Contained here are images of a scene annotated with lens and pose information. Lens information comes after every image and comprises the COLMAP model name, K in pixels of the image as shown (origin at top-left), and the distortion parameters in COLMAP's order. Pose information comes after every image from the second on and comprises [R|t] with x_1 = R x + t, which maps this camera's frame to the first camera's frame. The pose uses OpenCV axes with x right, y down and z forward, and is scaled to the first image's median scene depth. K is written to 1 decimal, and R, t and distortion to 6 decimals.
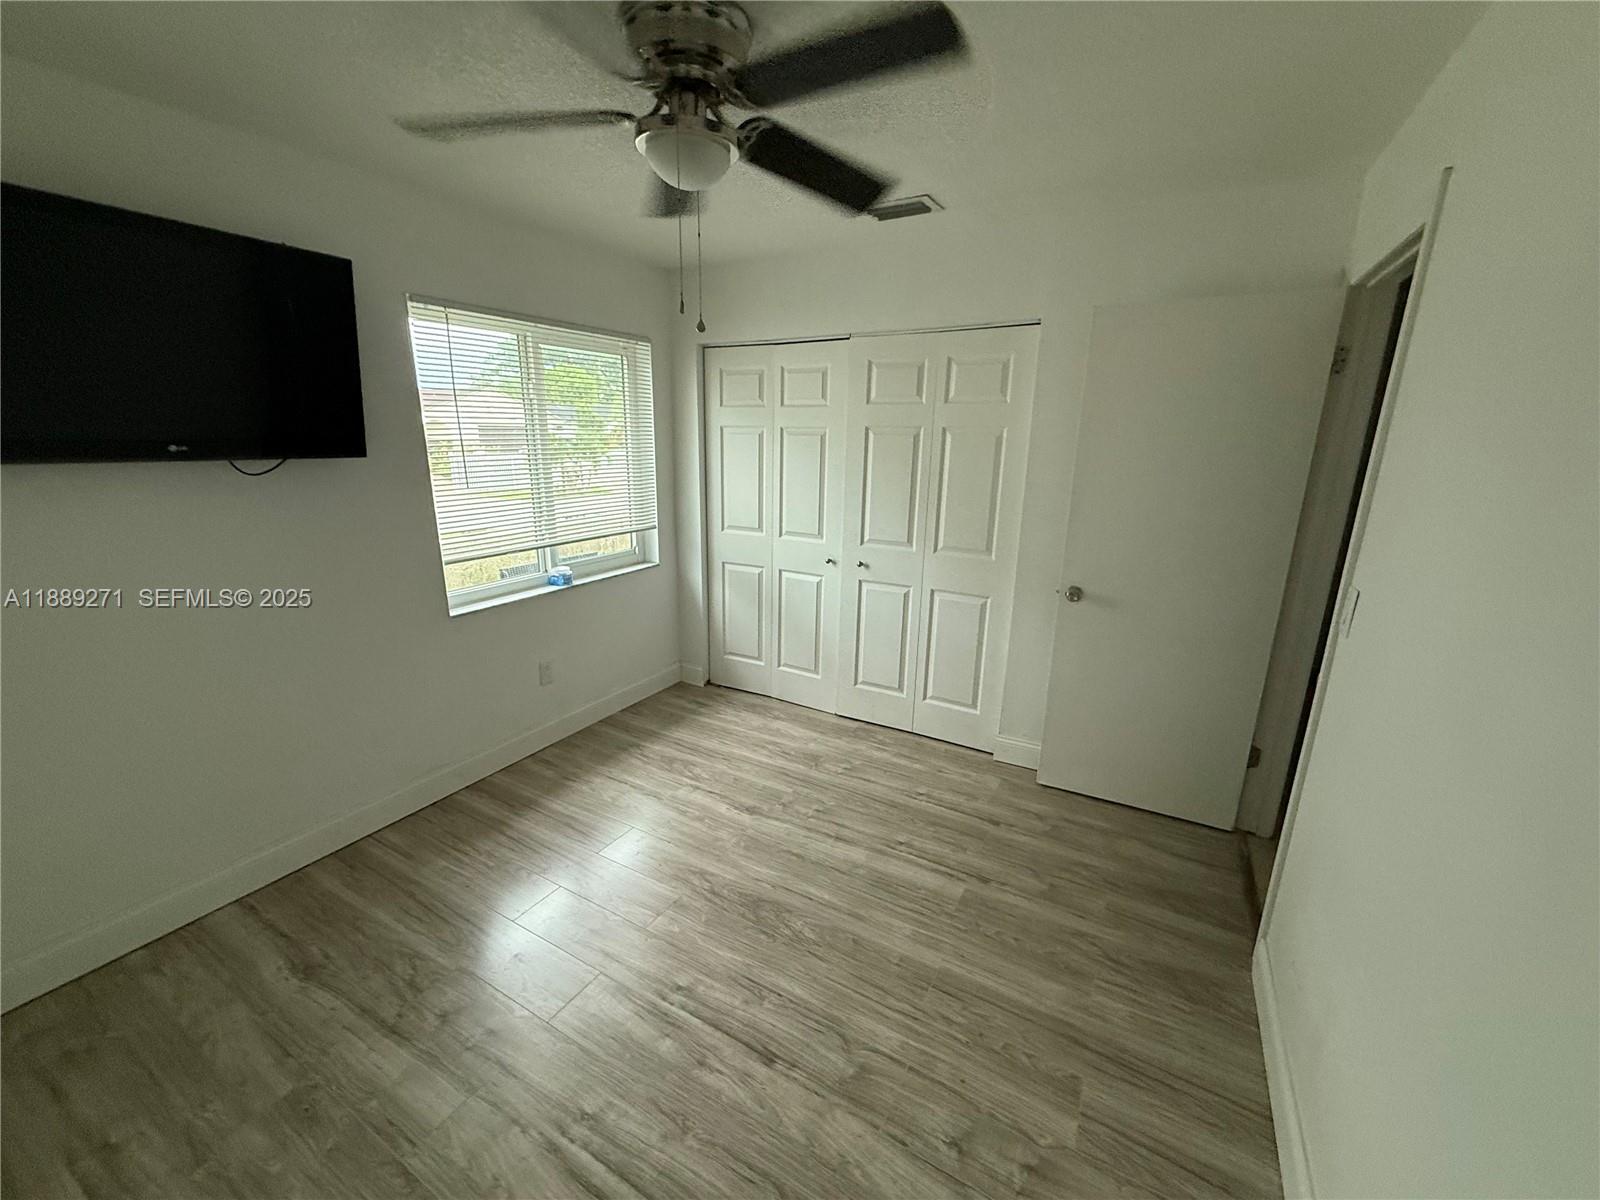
lens RADIAL K [[636.9, 0, 797.1], [0, 636.9, 602.5], [0, 0, 1]] dist [-0.000561, 0.000615]
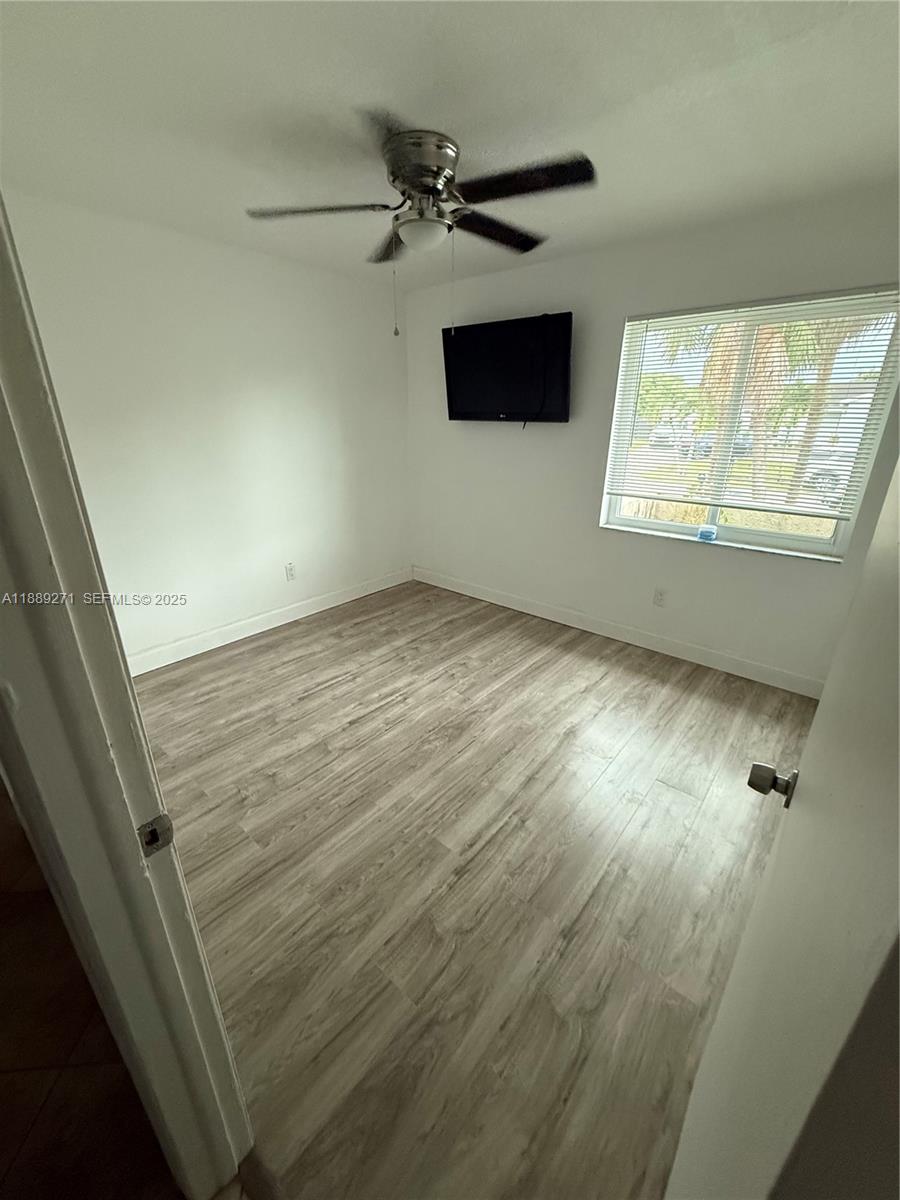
lens RADIAL K [[477.6, 0, 448.1], [0, 477.6, 597.4], [0, 0, 1]] dist [-0.000561, 0.000615]
pose [[-0.182946, 0.340289, -0.922352, 0.894206], [-0.258456, 0.888538, 0.379078, -0.225121], [0.948542, 0.307738, -0.074605, 0.983158]]
